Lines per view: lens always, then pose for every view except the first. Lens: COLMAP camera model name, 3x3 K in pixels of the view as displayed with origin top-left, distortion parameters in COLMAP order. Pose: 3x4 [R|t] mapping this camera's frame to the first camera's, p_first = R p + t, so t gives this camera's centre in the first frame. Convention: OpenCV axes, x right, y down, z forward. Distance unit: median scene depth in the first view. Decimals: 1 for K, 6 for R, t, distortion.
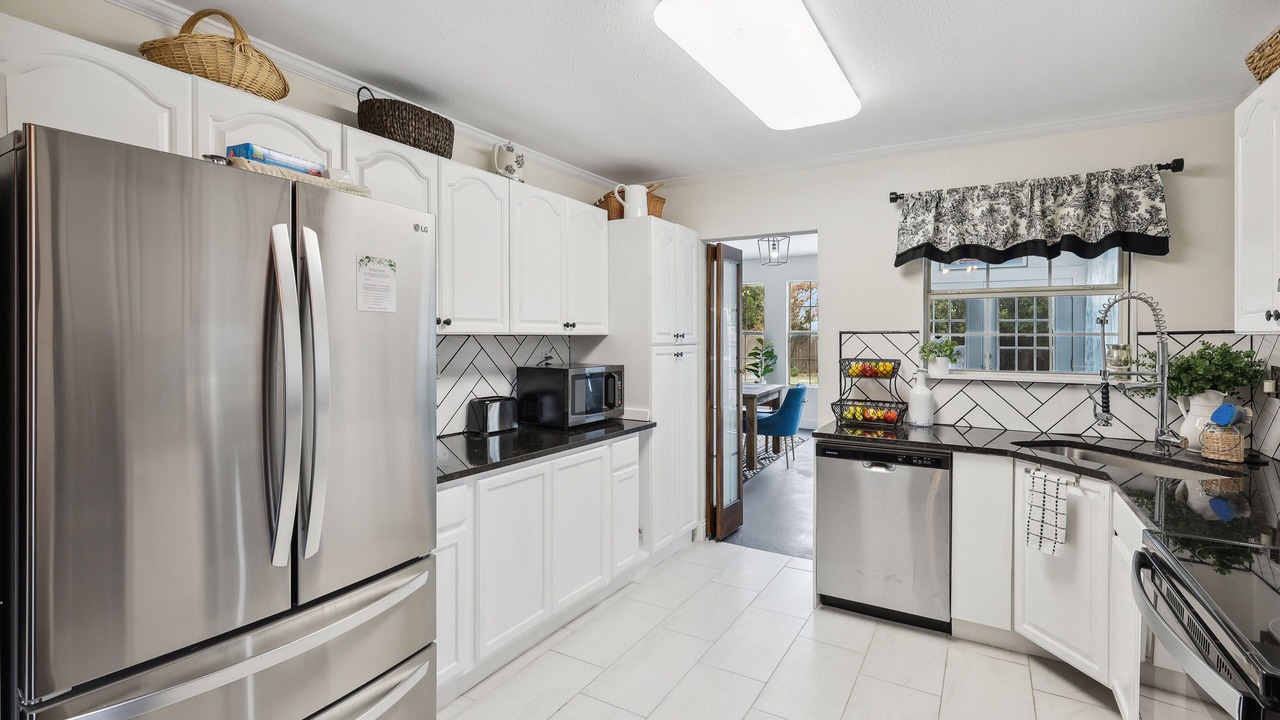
lens RADIAL K [[601.8, 0, 629.8], [0, 601.8, 333.5], [0, 0, 1]] dist [0.003368, 0.000655]
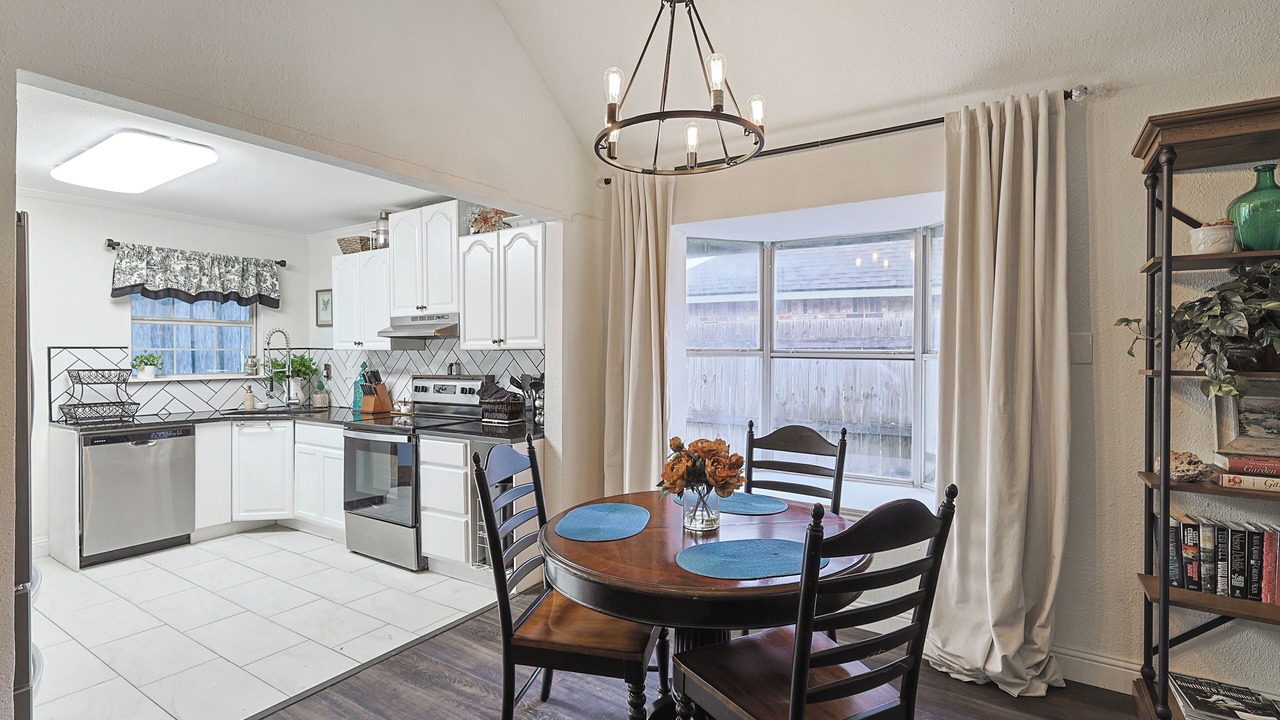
lens RADIAL K [[601.8, 0, 634.3], [0, 601.8, 354.8], [0, 0, 1]] dist [0.003368, 0.000655]
pose [[0.038452, -0.007853, 0.999230, -0.888665], [-0.004989, 0.999955, 0.008051, -0.003467], [-0.999248, -0.005295, 0.038411, -0.188620]]
